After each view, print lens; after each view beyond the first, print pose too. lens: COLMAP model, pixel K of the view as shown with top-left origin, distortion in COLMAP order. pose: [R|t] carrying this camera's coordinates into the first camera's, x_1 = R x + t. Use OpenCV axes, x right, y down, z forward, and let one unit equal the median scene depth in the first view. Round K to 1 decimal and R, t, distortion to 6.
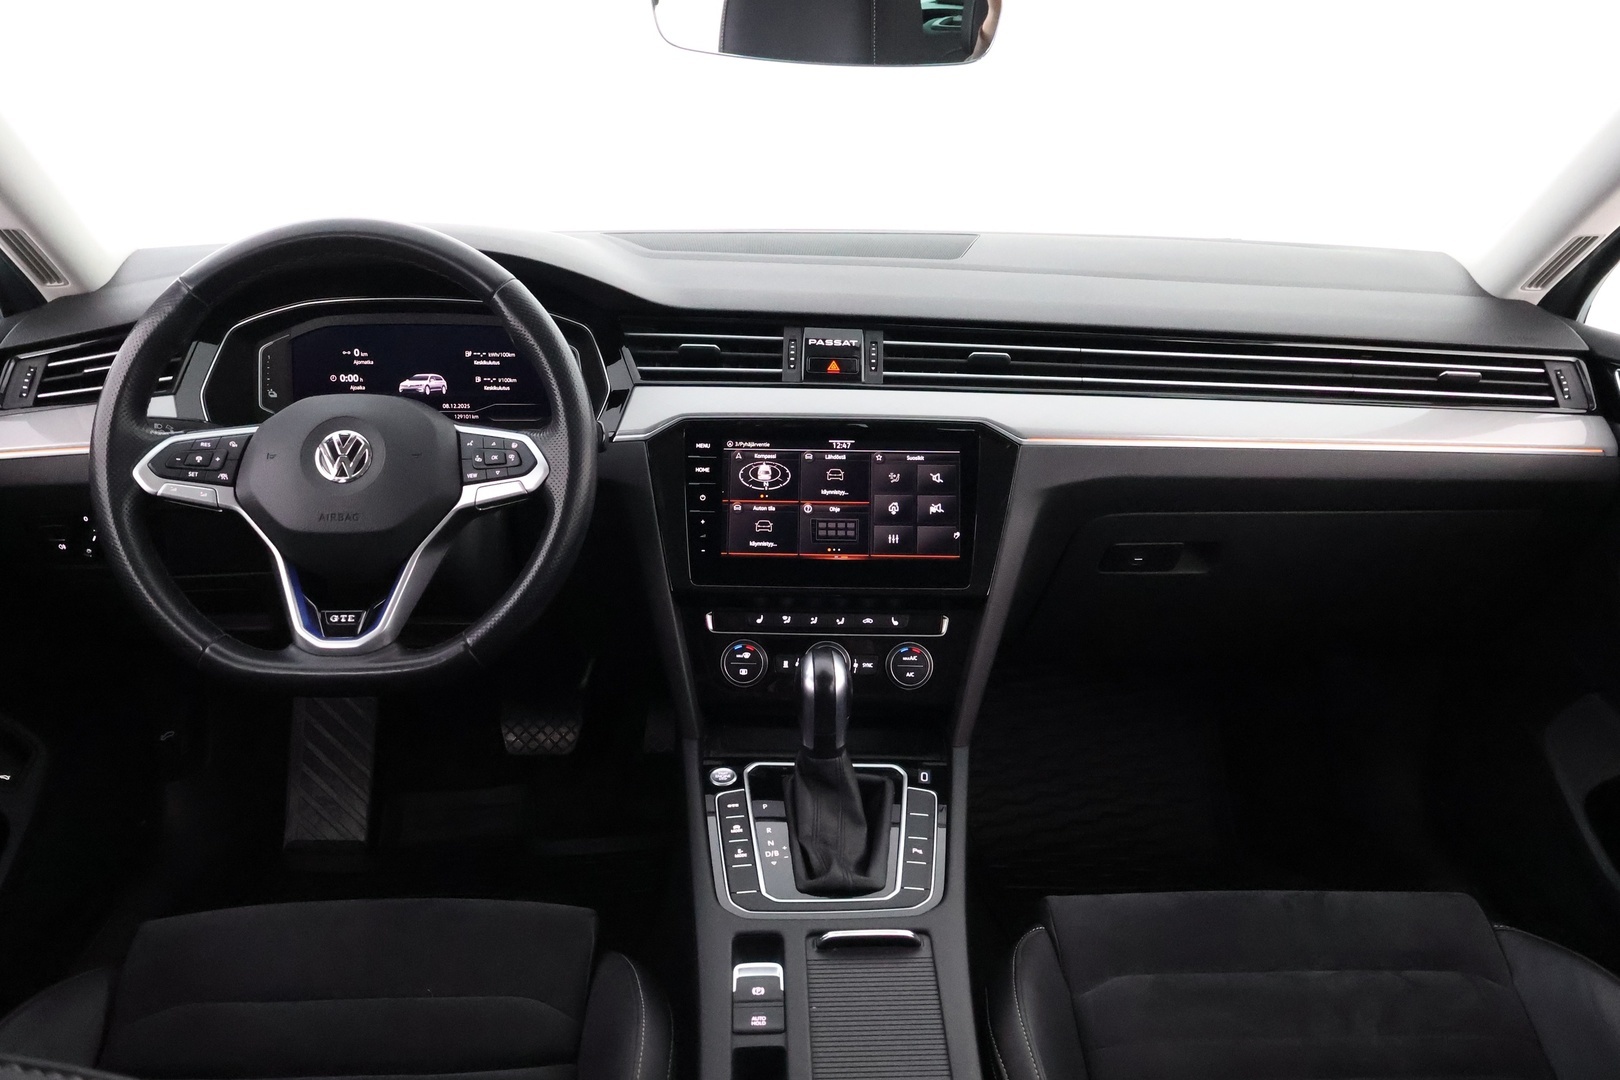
lens RADIAL K [[1353.9, 0, 802.0], [0, 1353.9, 533.9], [0, 0, 1]] dist [0.010609, -0.018130]
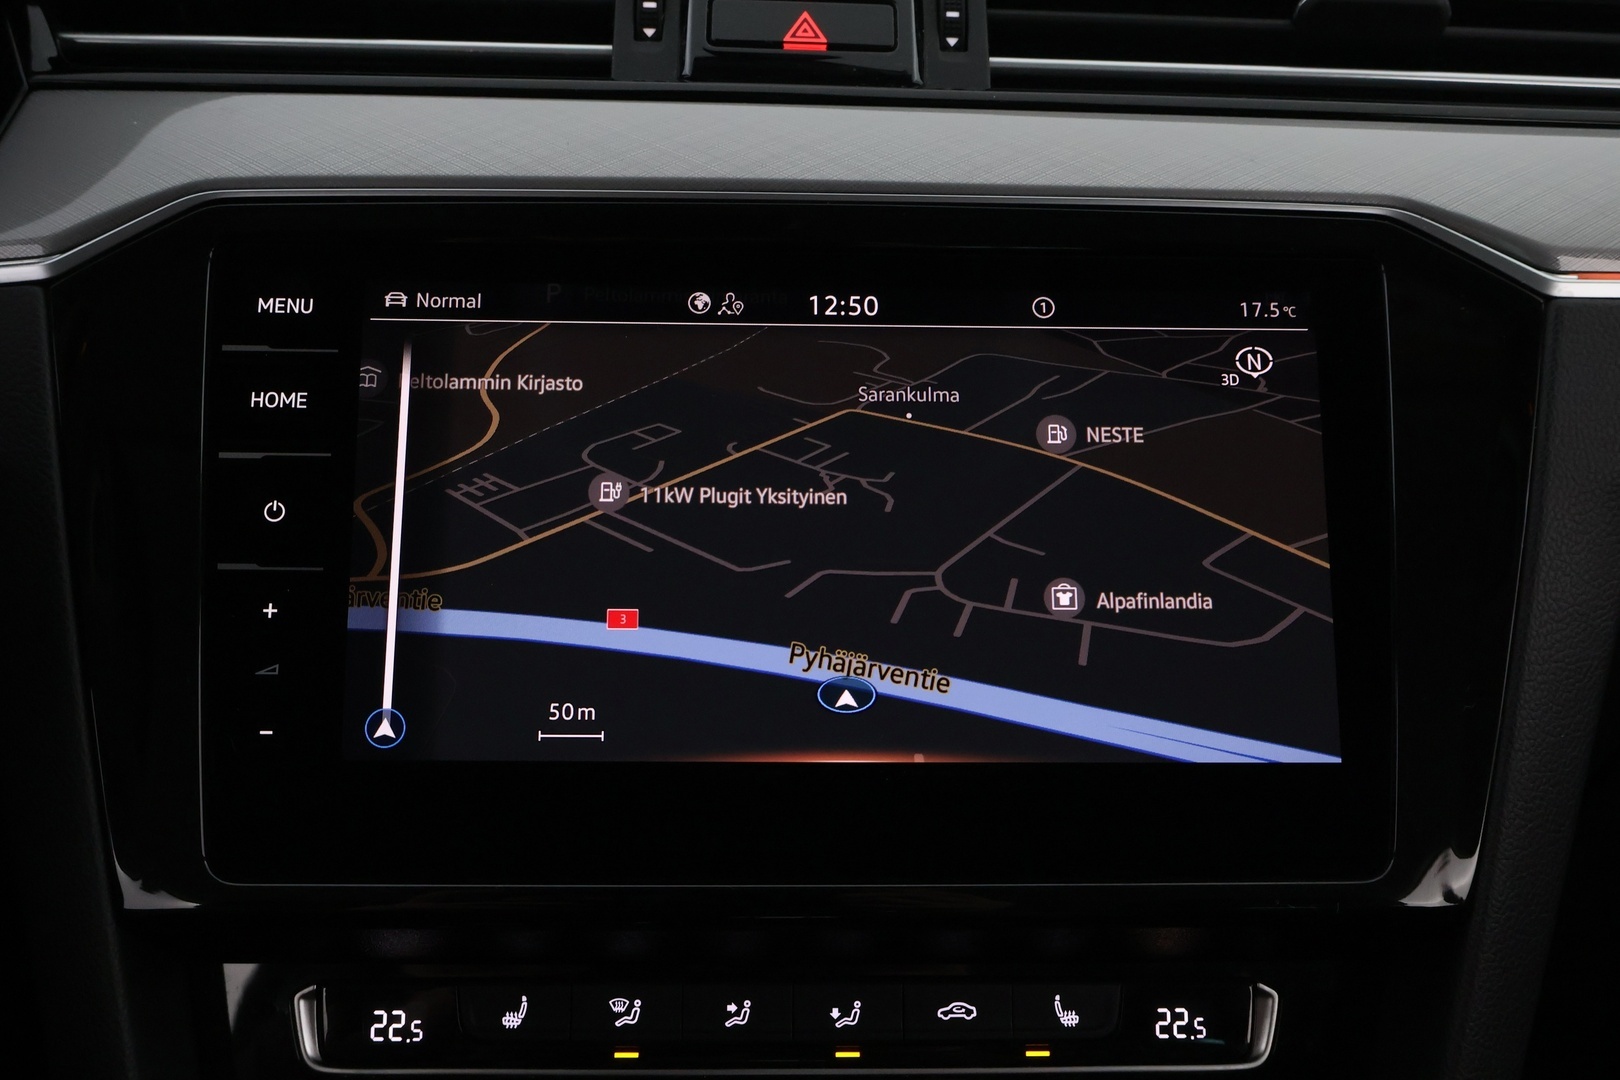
lens RADIAL K [[1764.3, 0, 810.4], [0, 1764.3, 540.4], [0, 0, 1]] dist [0.006884, 0.000000]
pose [[0.998474, -0.005354, 0.054971, 0.004855], [0.010236, 0.995987, -0.088916, 0.007237], [-0.054274, 0.089343, 0.994521, 0.680011]]
